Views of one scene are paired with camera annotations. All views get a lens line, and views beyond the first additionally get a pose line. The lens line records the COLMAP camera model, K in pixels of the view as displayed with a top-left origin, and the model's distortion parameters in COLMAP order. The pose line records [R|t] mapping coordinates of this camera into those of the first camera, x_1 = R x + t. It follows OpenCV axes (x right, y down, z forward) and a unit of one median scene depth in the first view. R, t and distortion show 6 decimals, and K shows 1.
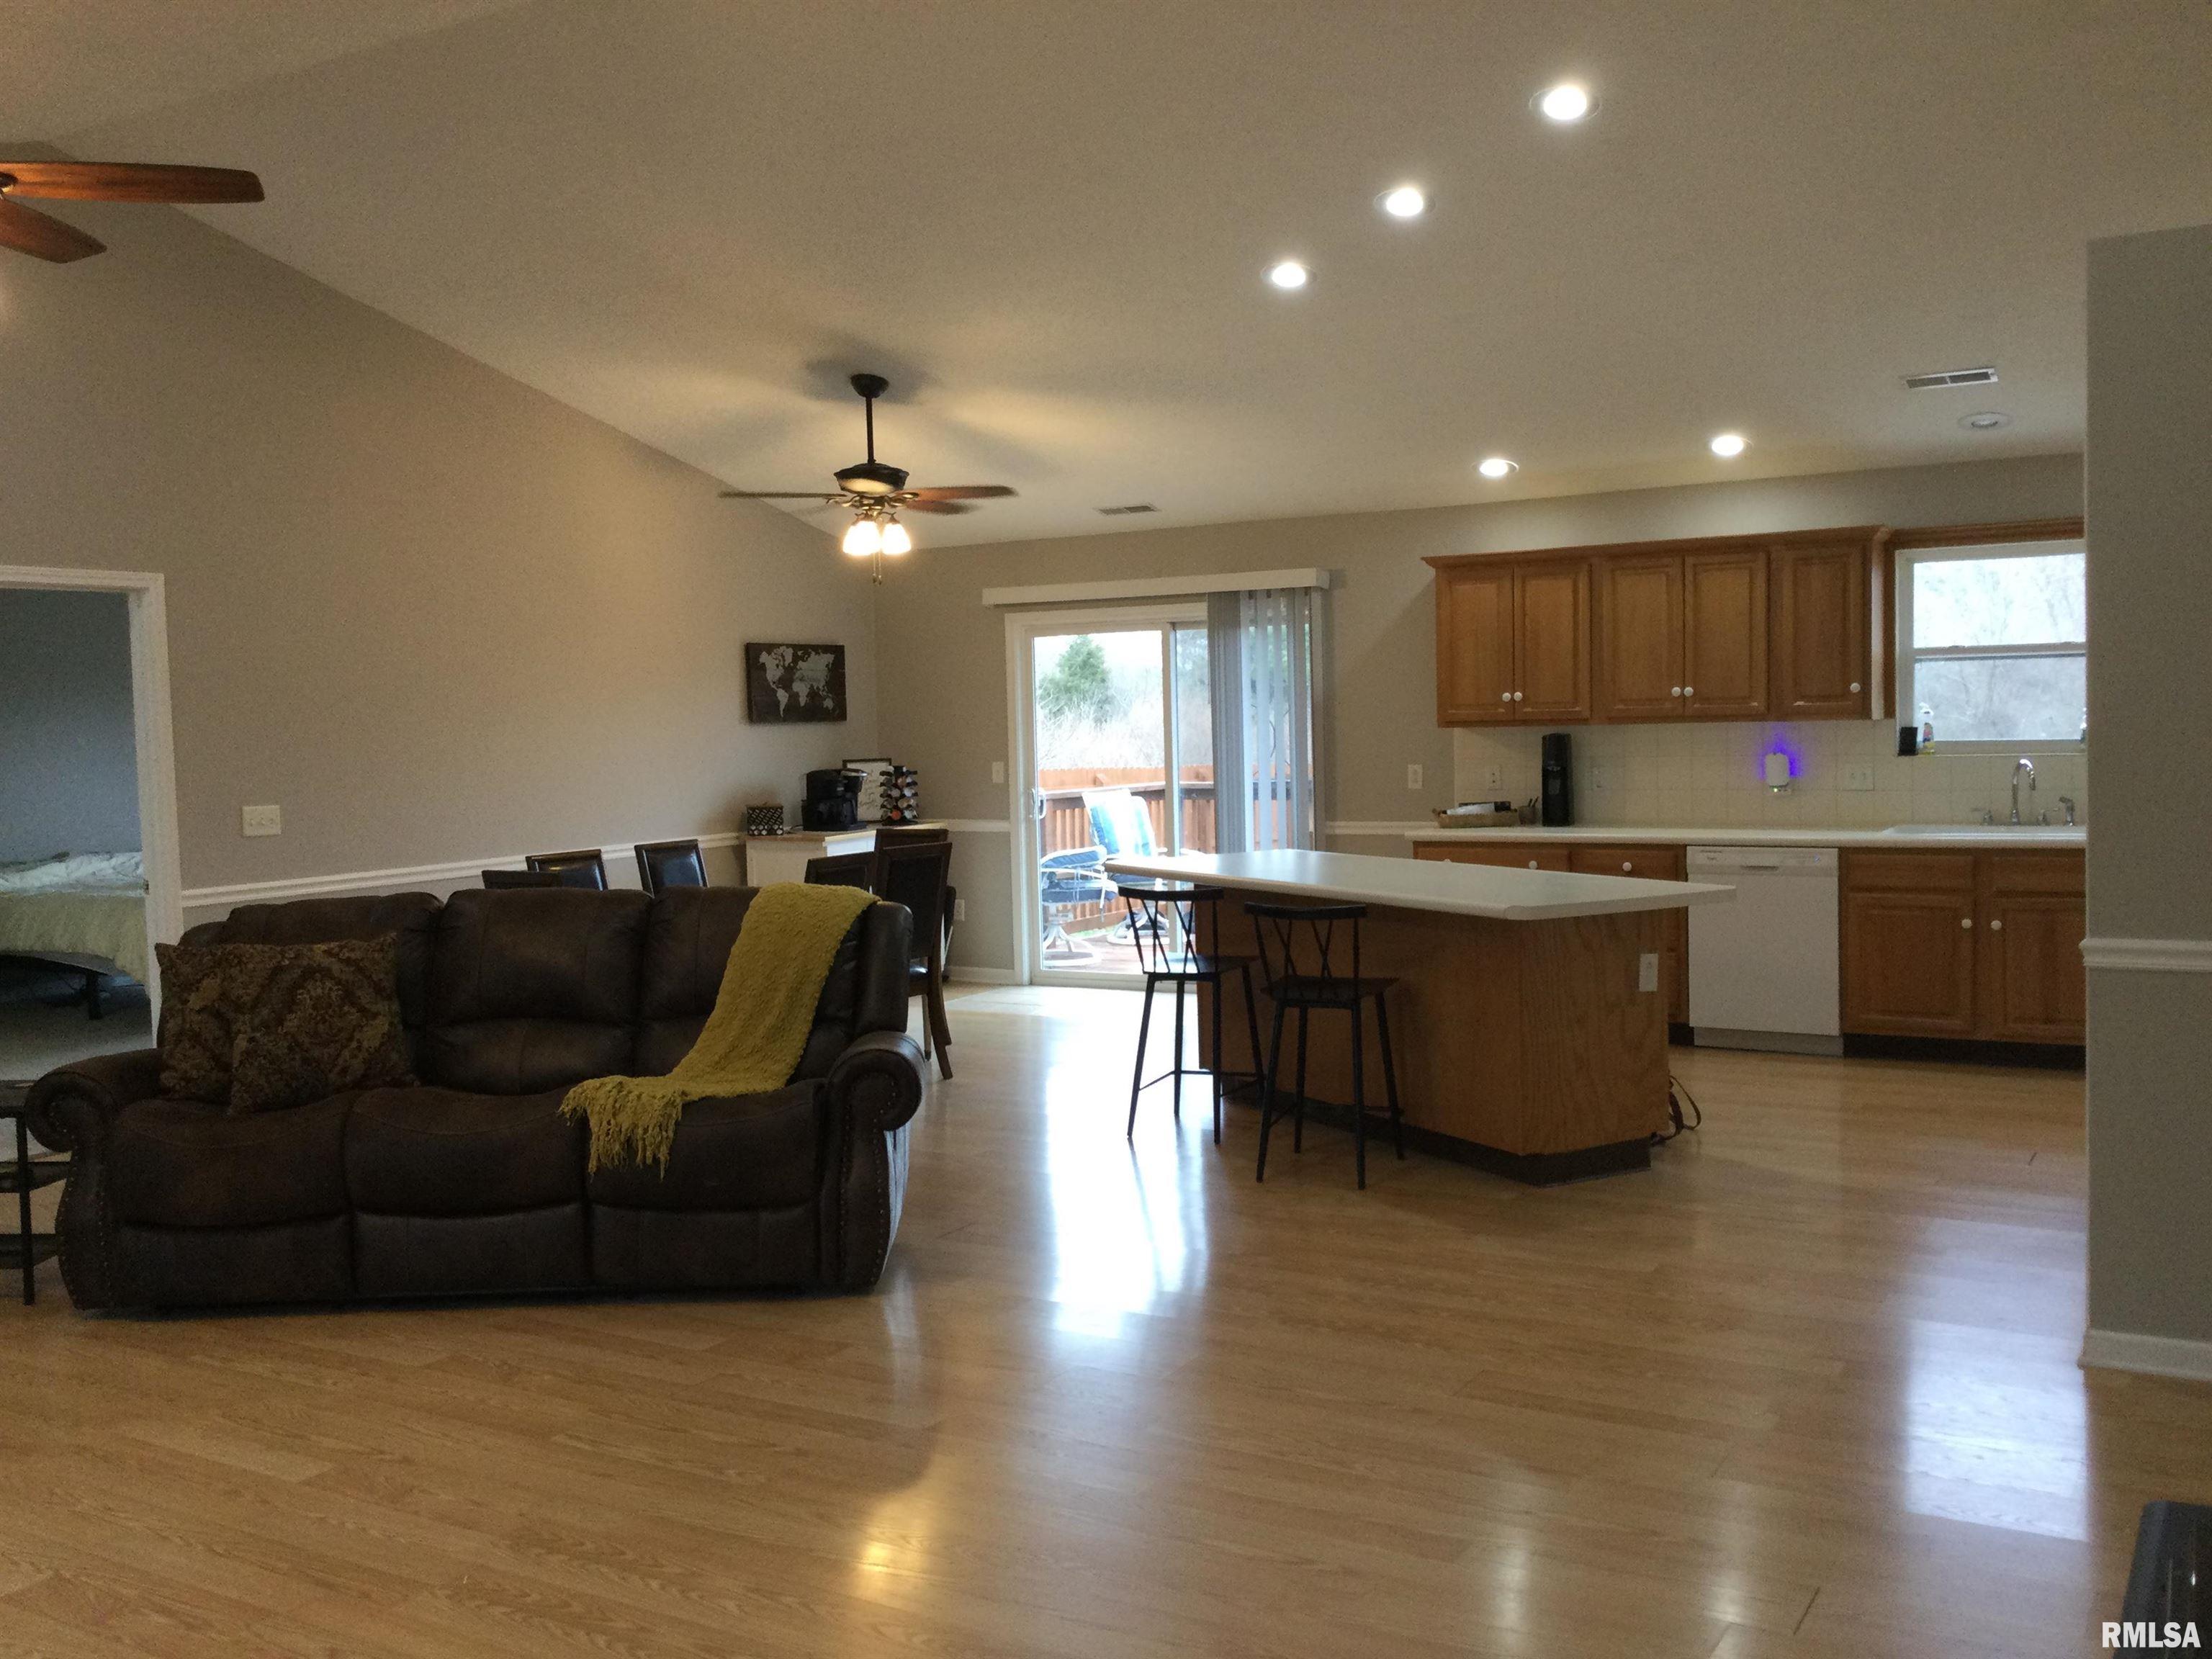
lens RADIAL K [[2000.6, 0, 1108.0], [0, 2000.6, 805.2], [0, 0, 1]] dist [0.116752, -0.176456]
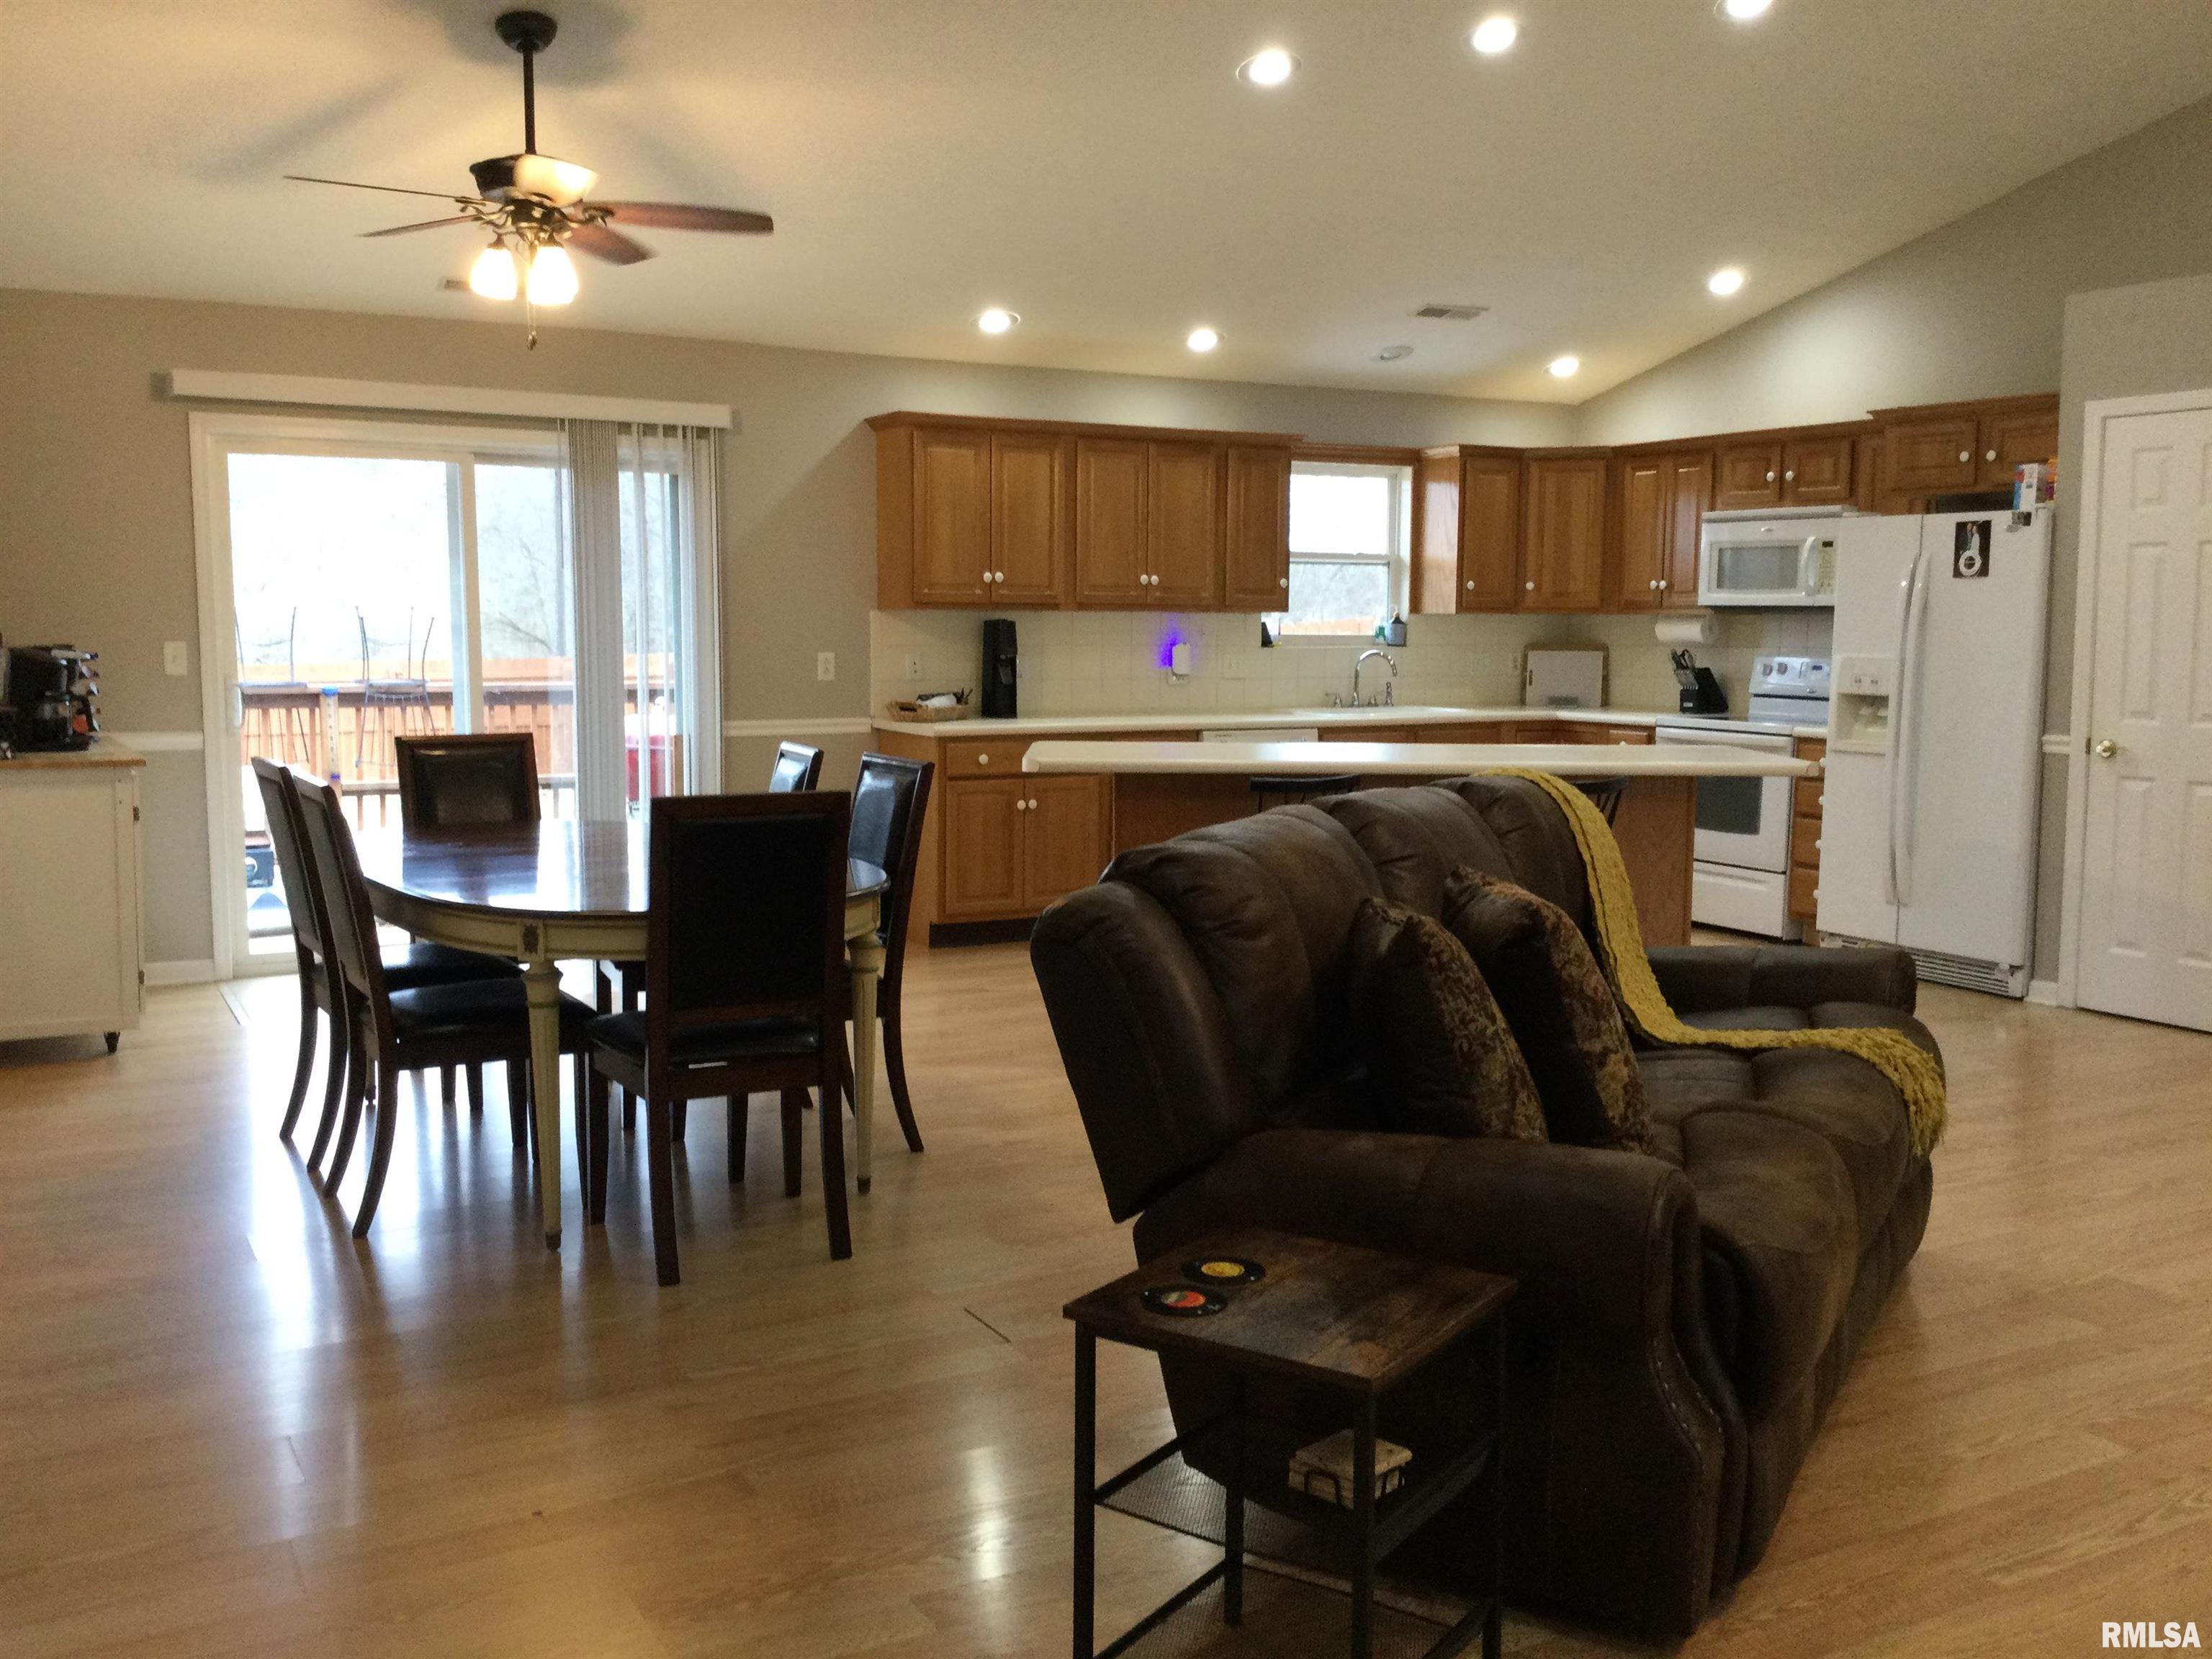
lens RADIAL K [[2006.9, 0, 1103.7], [0, 2006.9, 824.0], [0, 0, 1]] dist [0.135490, -0.287511]
pose [[0.493430, -0.061683, 0.867595, -0.605238], [0.021359, 0.998041, 0.058810, 0.005704], [-0.869523, -0.010488, 0.493781, 0.525454]]
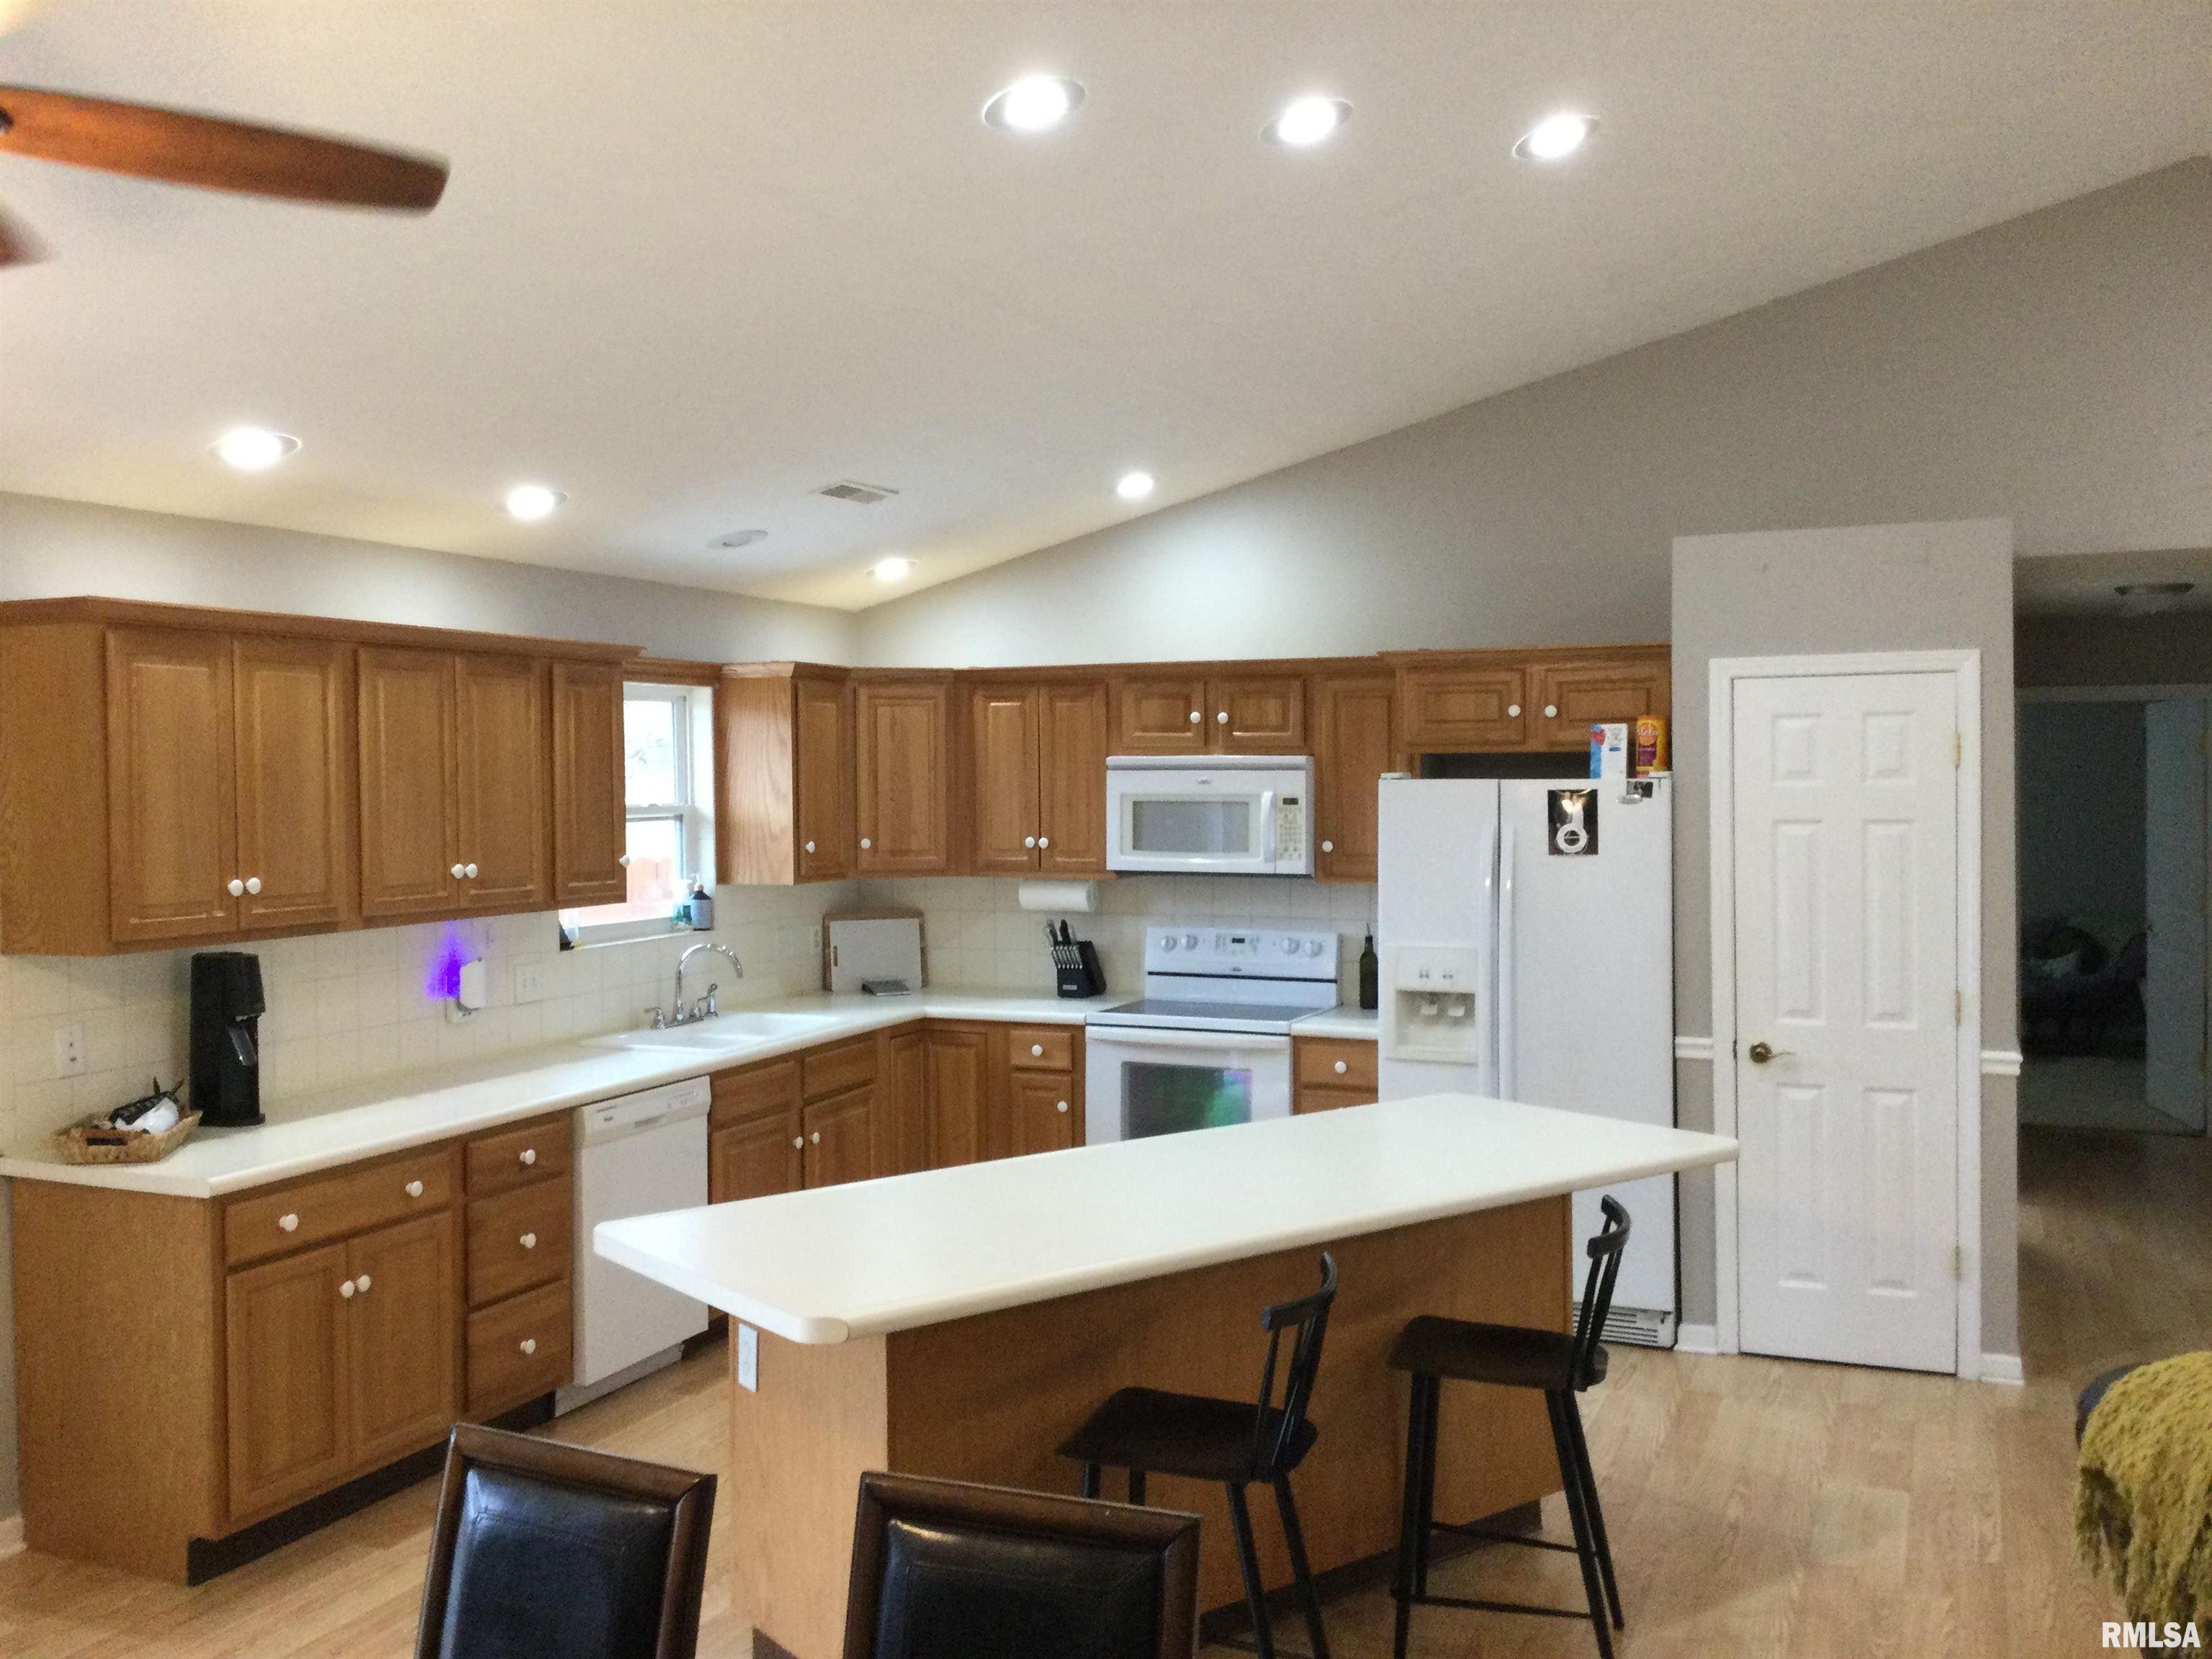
lens RADIAL K [[1979.9, 0, 1101.9], [0, 1979.9, 829.7], [0, 0, 1]] dist [0.142669, -0.302827]
pose [[-0.139622, -0.003902, 0.990197, -0.365009], [0.057025, 0.998301, 0.011975, -0.065506], [-0.988561, 0.058138, -0.139162, 0.892072]]
